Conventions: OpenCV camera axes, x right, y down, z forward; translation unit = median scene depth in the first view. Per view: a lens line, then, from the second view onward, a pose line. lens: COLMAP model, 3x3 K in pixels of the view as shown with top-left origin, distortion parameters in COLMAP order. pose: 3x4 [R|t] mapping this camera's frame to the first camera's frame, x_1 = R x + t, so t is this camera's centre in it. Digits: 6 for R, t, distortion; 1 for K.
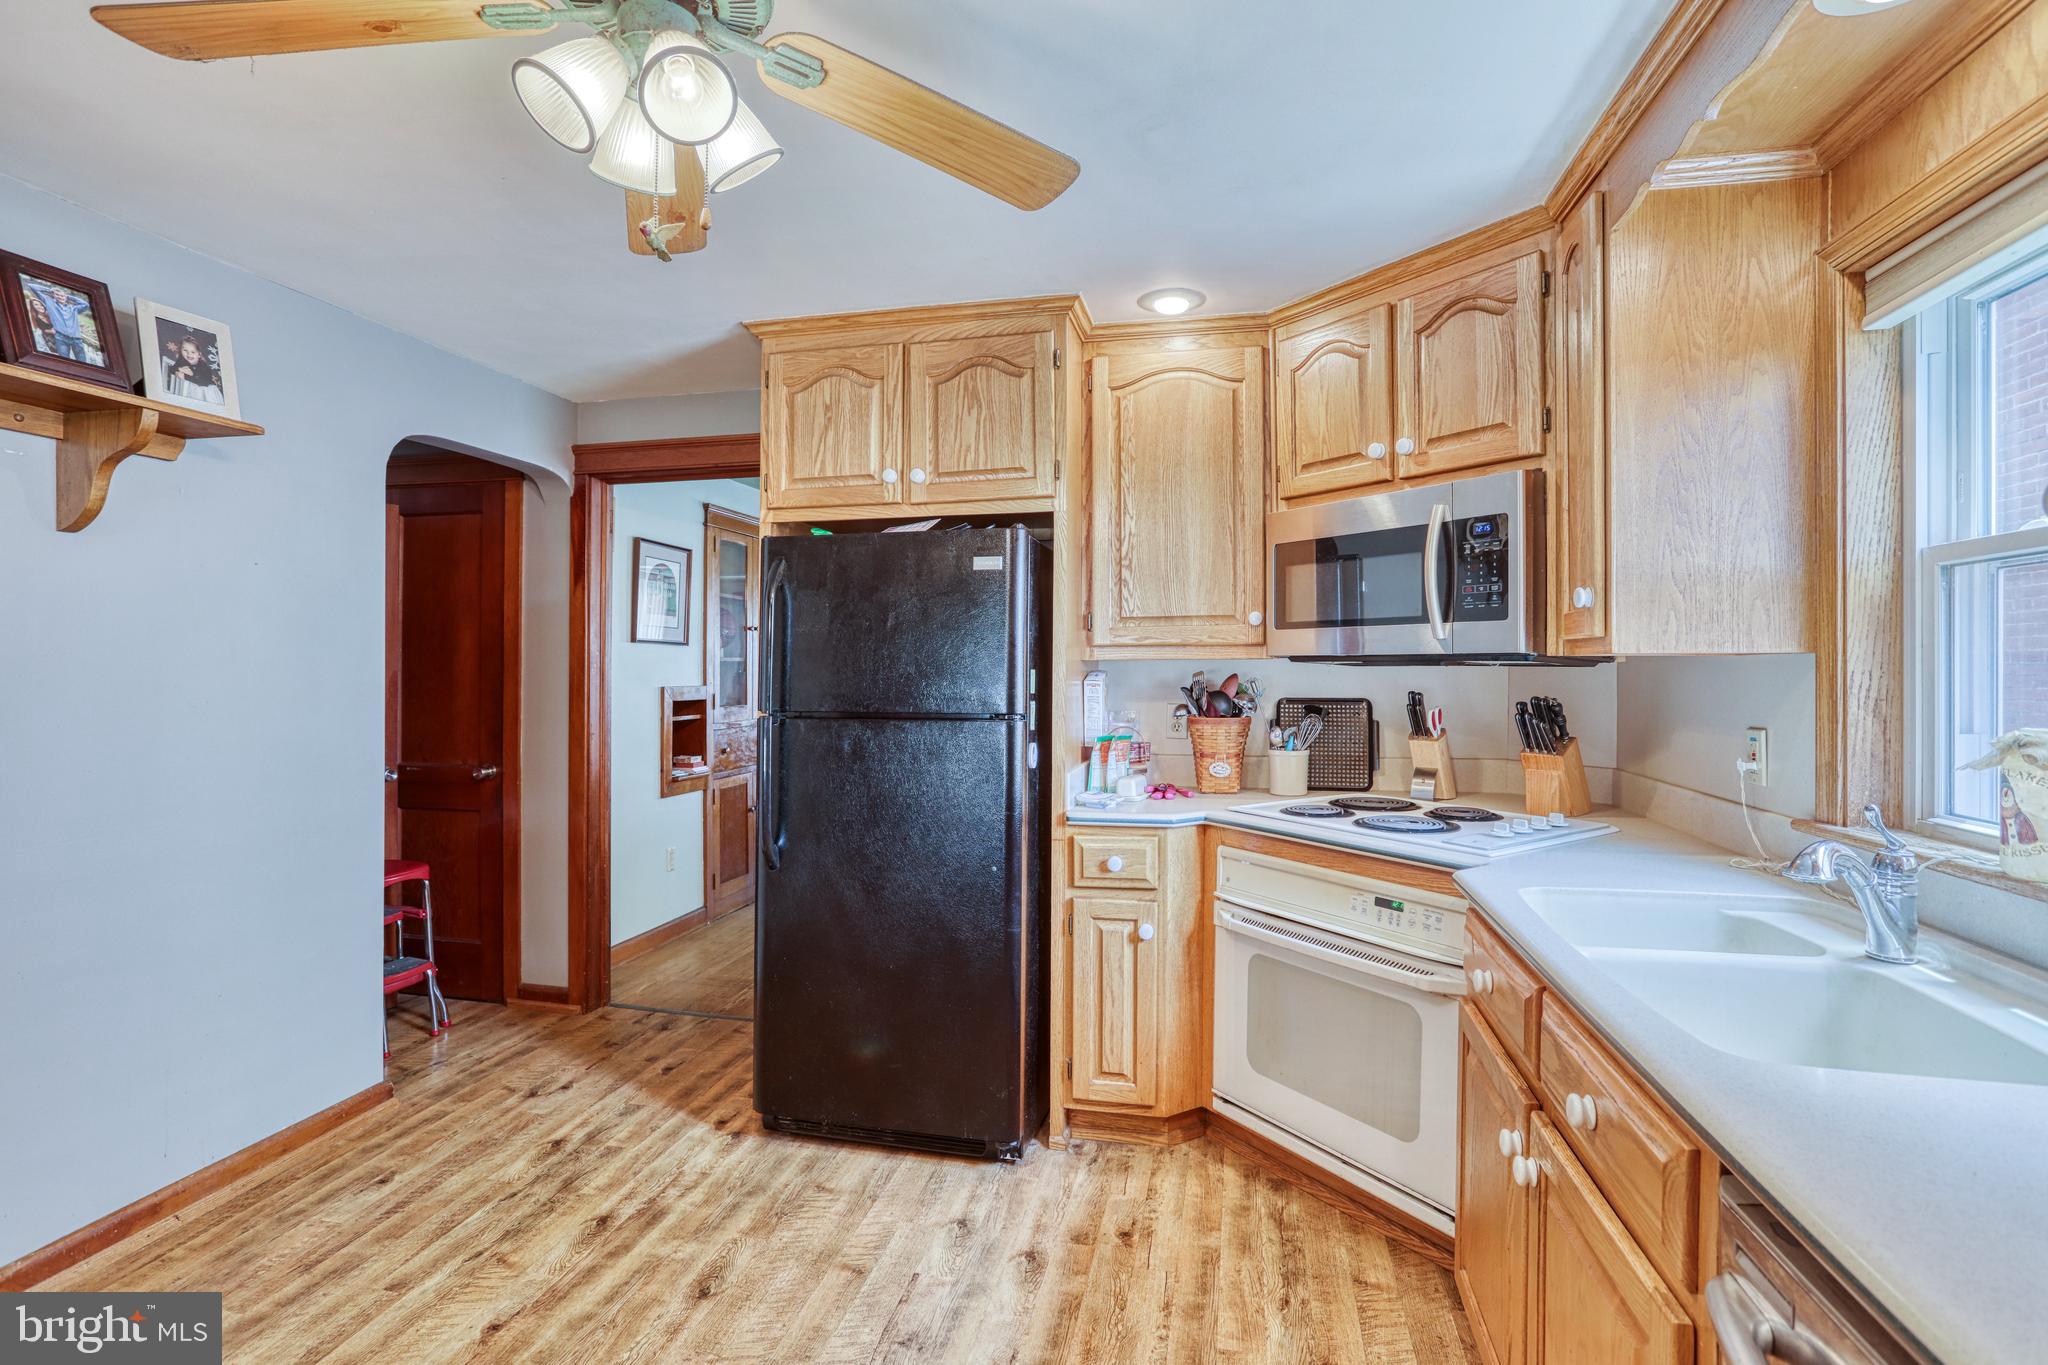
lens RADIAL K [[983.0, 0, 1019.6], [0, 983.0, 678.6], [0, 0, 1]] dist [-0.059473, 0.032061]
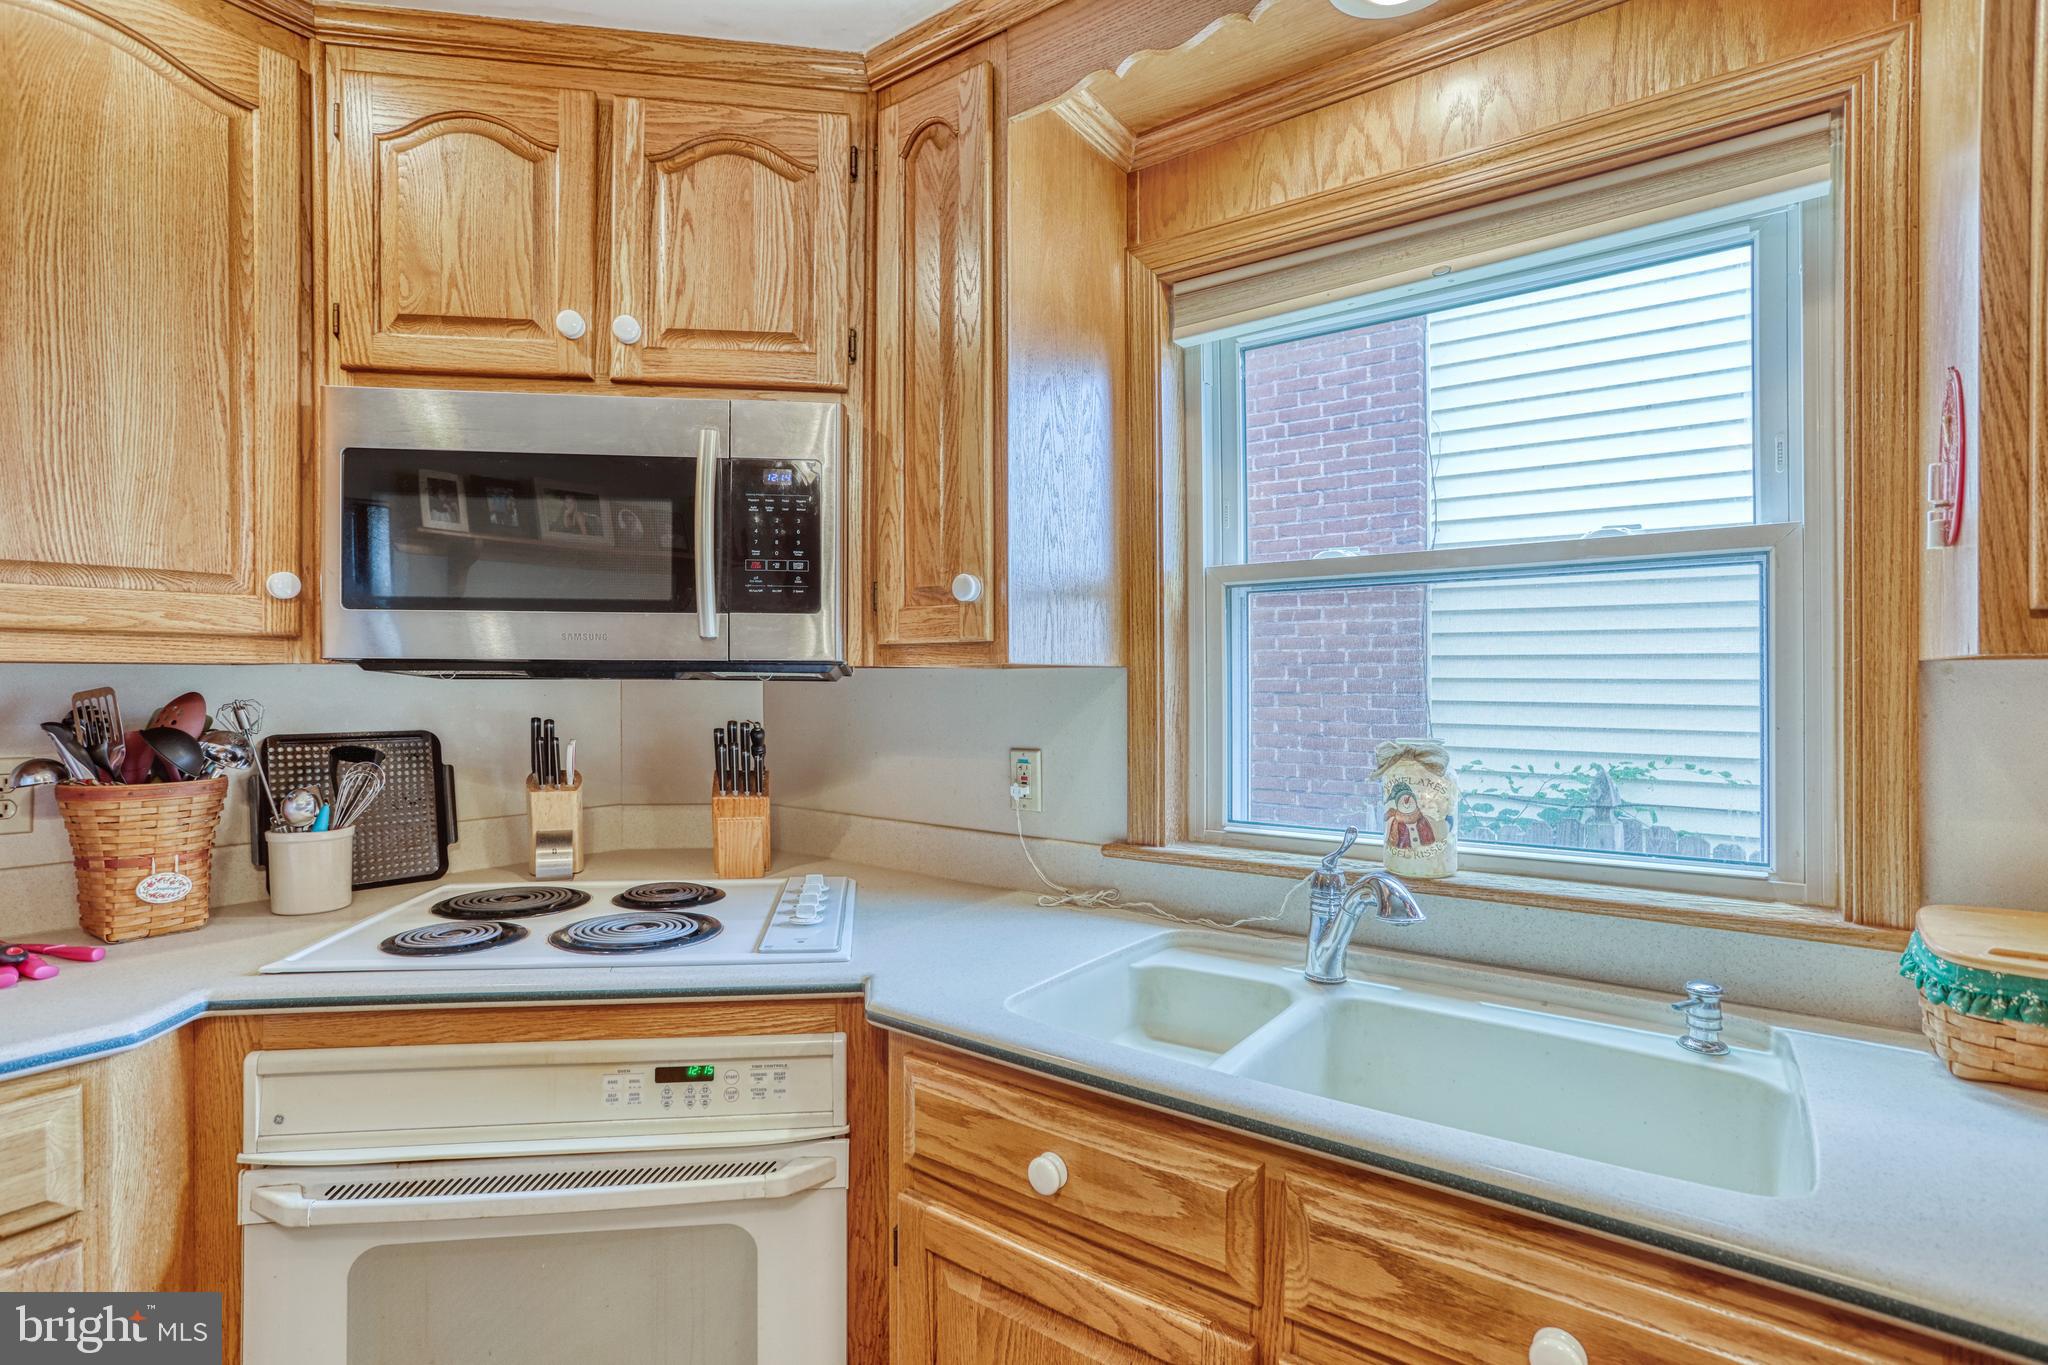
lens RADIAL K [[977.8, 0, 1025.0], [0, 977.8, 695.9], [0, 0, 1]] dist [-0.054840, 0.028931]
pose [[0.406572, -0.006992, 0.913592, -0.064729], [0.007814, 0.999961, 0.004176, -0.002160], [-0.913585, 0.005441, 0.406610, 0.470613]]
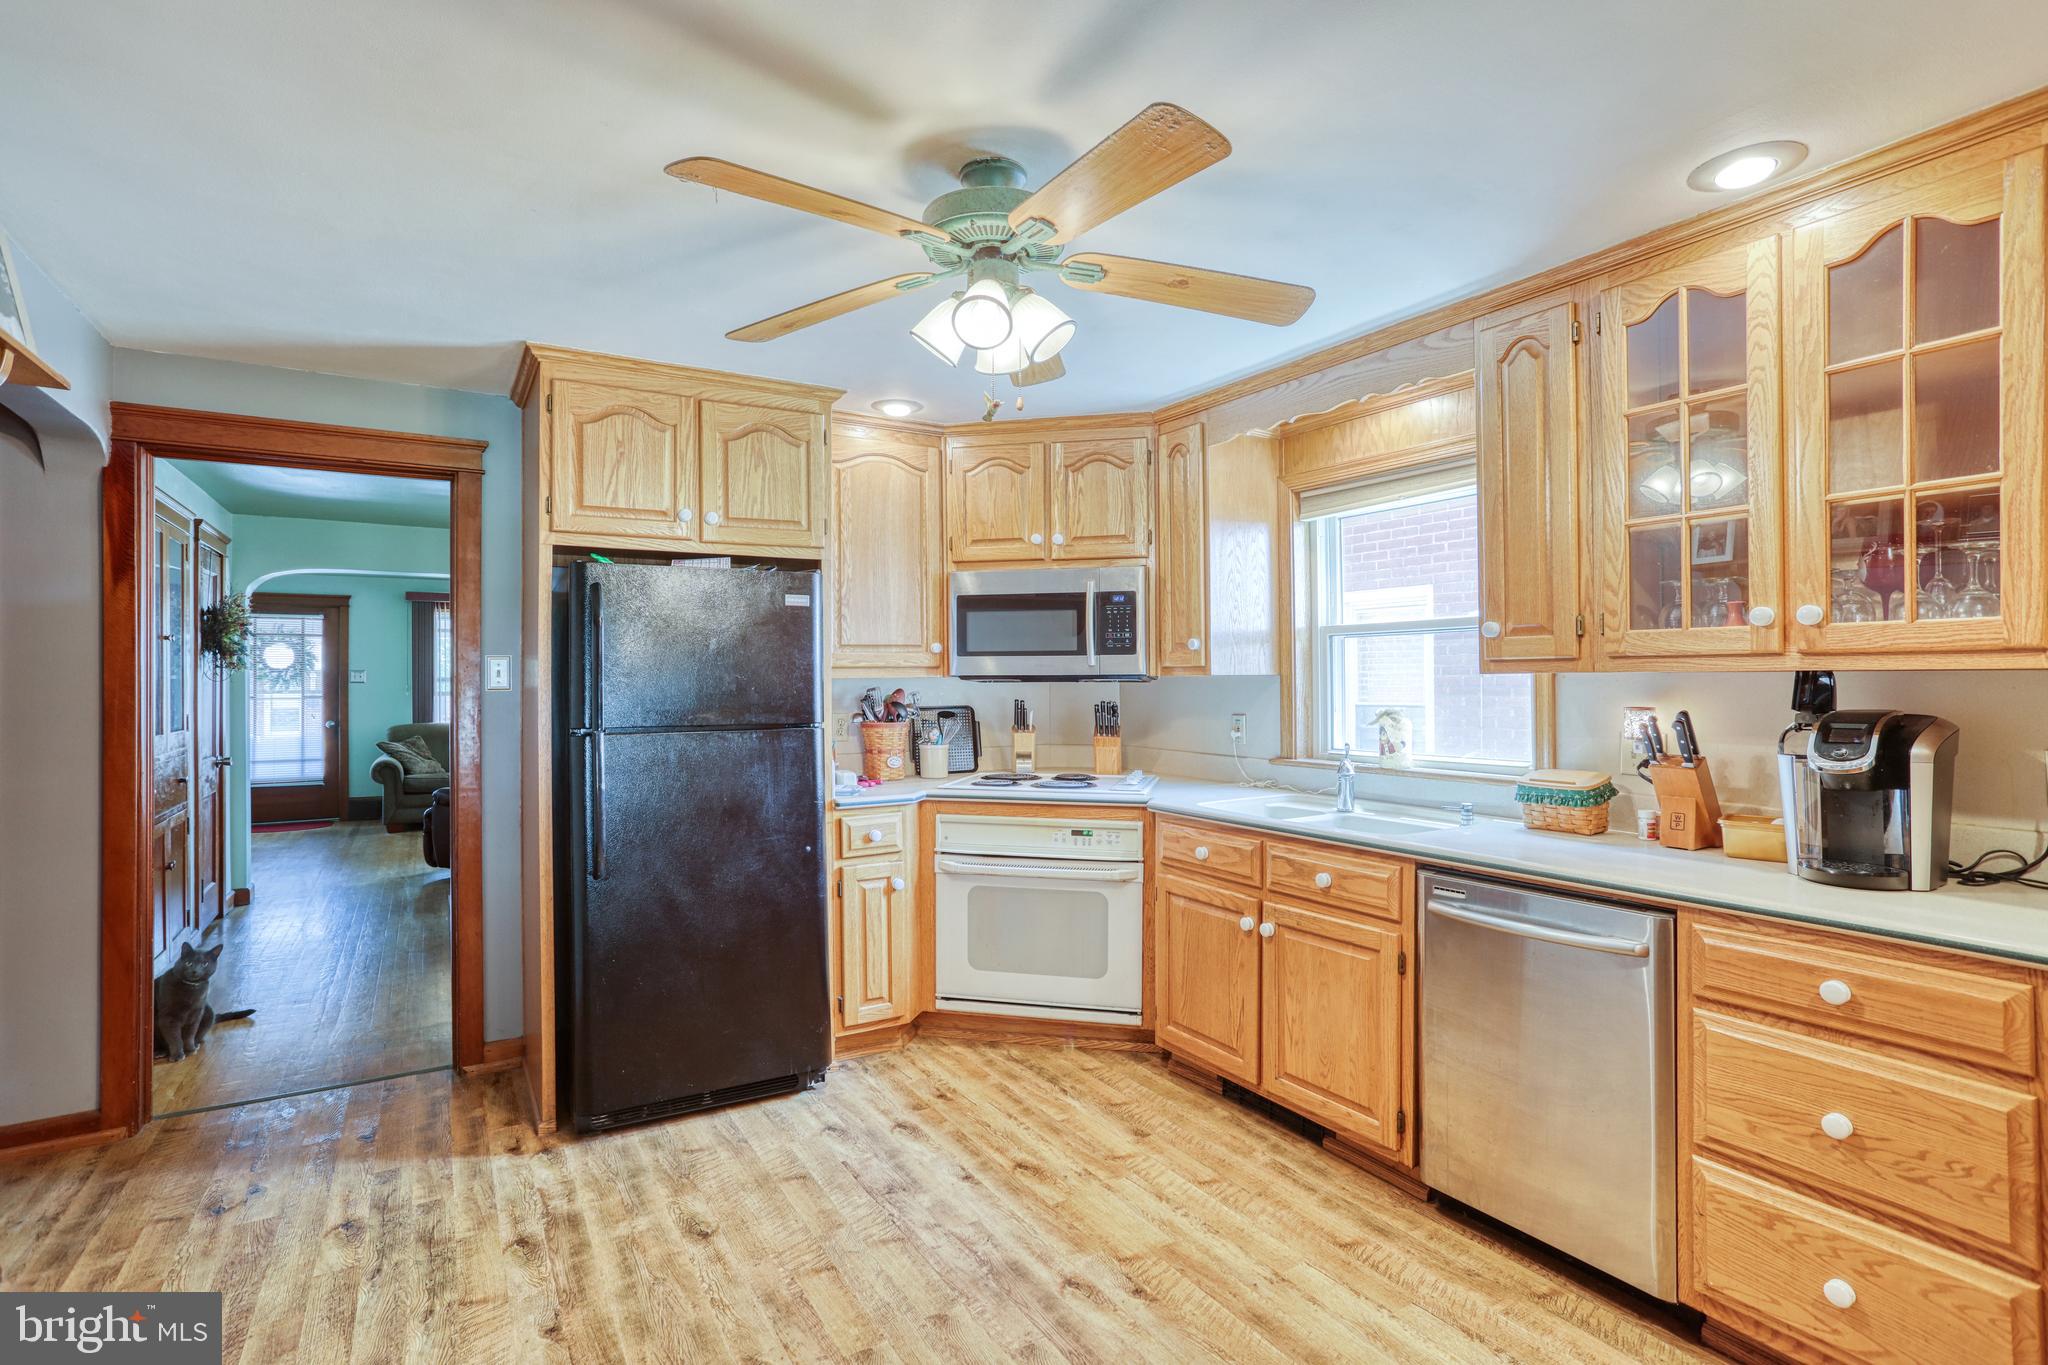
lens RADIAL K [[977.8, 0, 1025.0], [0, 977.8, 695.9], [0, 0, 1]] dist [-0.054840, 0.028931]
pose [[0.720493, -0.014768, 0.693305, -0.658667], [0.013325, 0.999883, 0.007451, -0.003442], [-0.693334, 0.003870, 0.720606, -0.070596]]
